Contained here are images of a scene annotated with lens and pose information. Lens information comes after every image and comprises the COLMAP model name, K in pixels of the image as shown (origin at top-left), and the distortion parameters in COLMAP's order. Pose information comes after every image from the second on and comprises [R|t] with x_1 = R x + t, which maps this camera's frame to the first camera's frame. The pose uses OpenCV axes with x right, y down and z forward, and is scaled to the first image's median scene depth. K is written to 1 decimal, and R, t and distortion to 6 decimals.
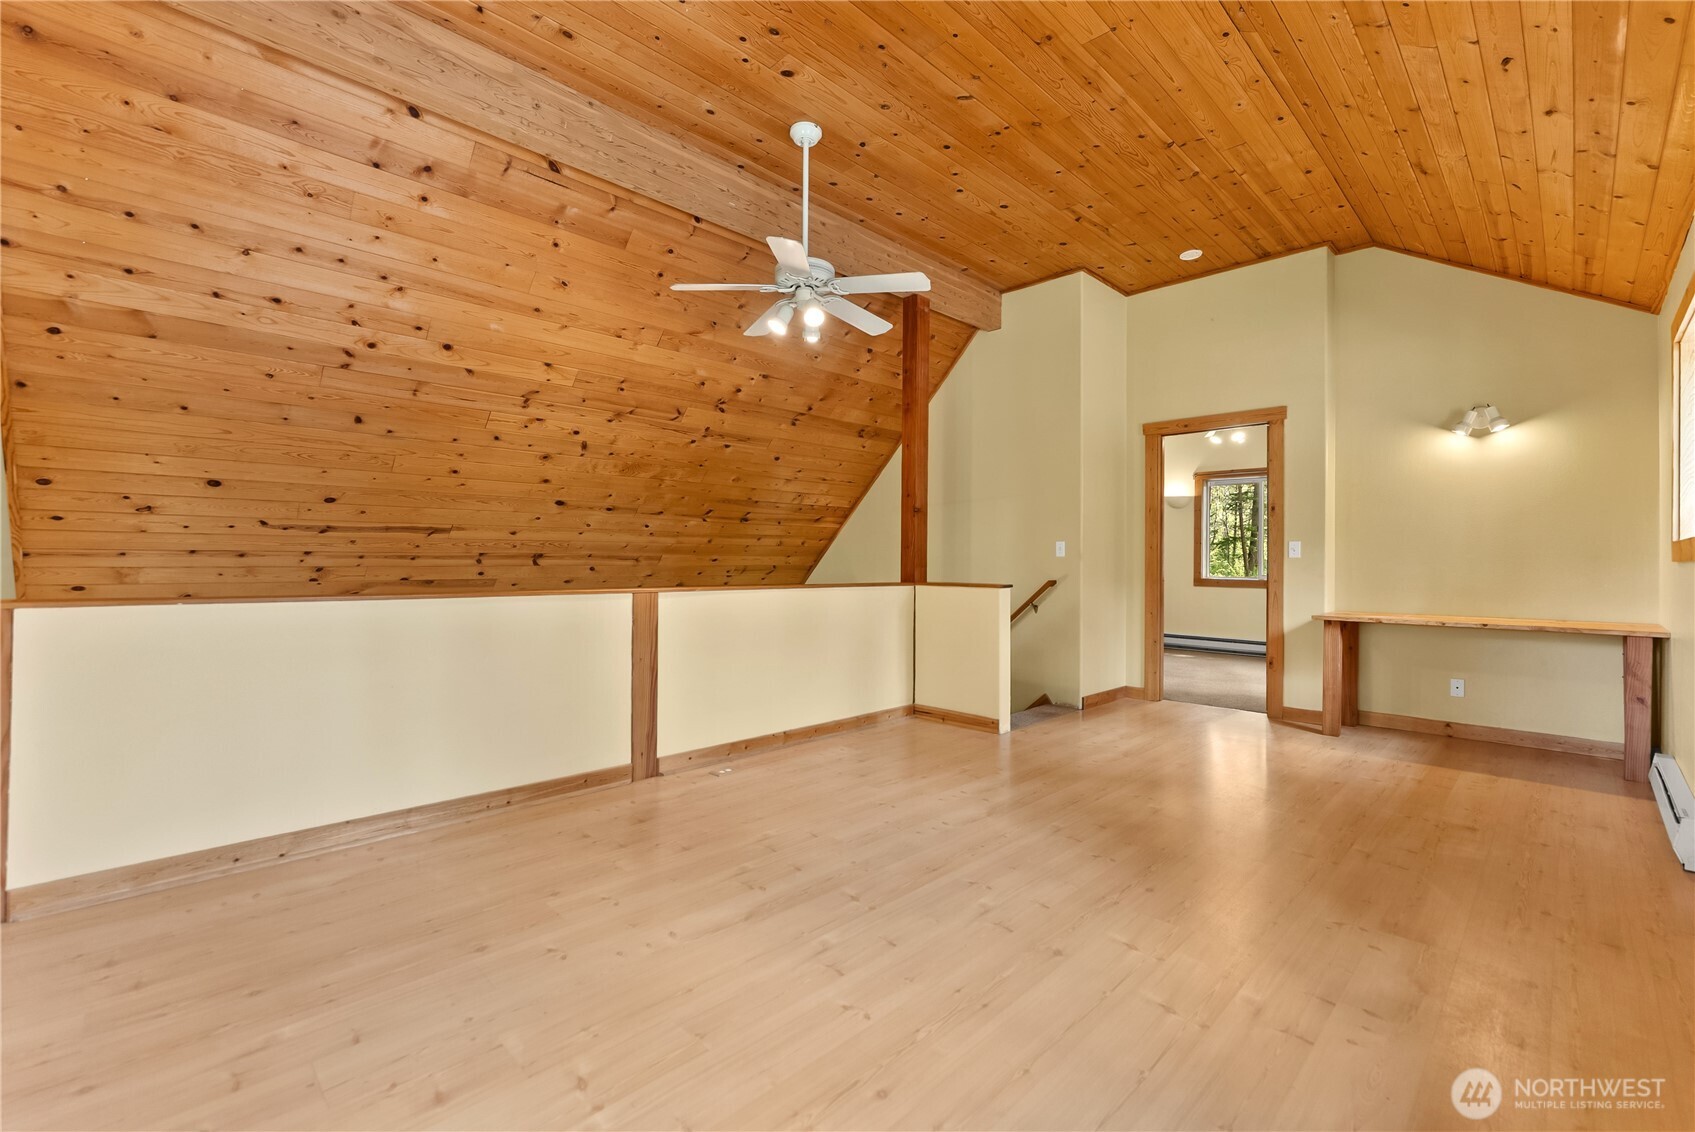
lens RADIAL K [[712.6, 0, 844.7], [0, 712.6, 557.3], [0, 0, 1]] dist [-0.004509, -0.000344]
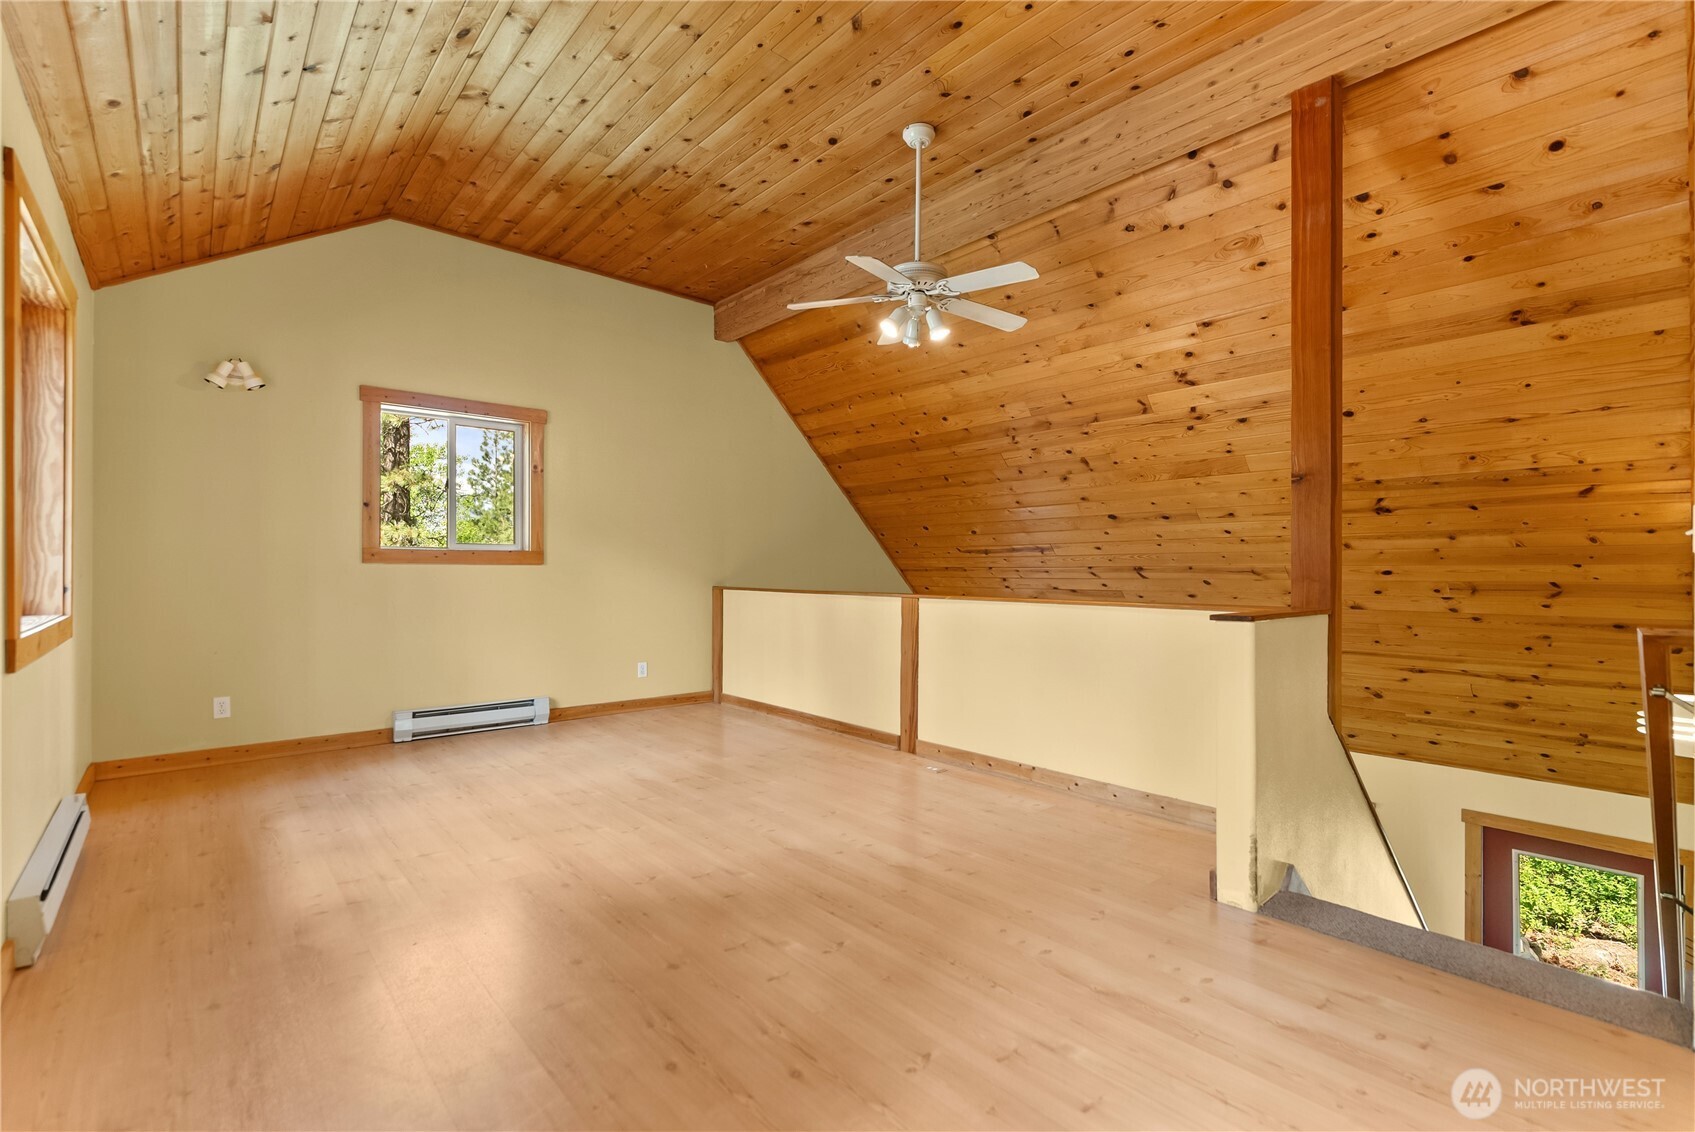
lens RADIAL K [[725.0, 0, 841.7], [0, 725.0, 571.0], [0, 0, 1]] dist [-0.005290, 0.000705]
pose [[-0.031583, -0.006410, -0.999481, 1.053462], [-0.000865, 0.999979, -0.006386, 0.014253], [0.999501, 0.000663, -0.031588, 1.030042]]
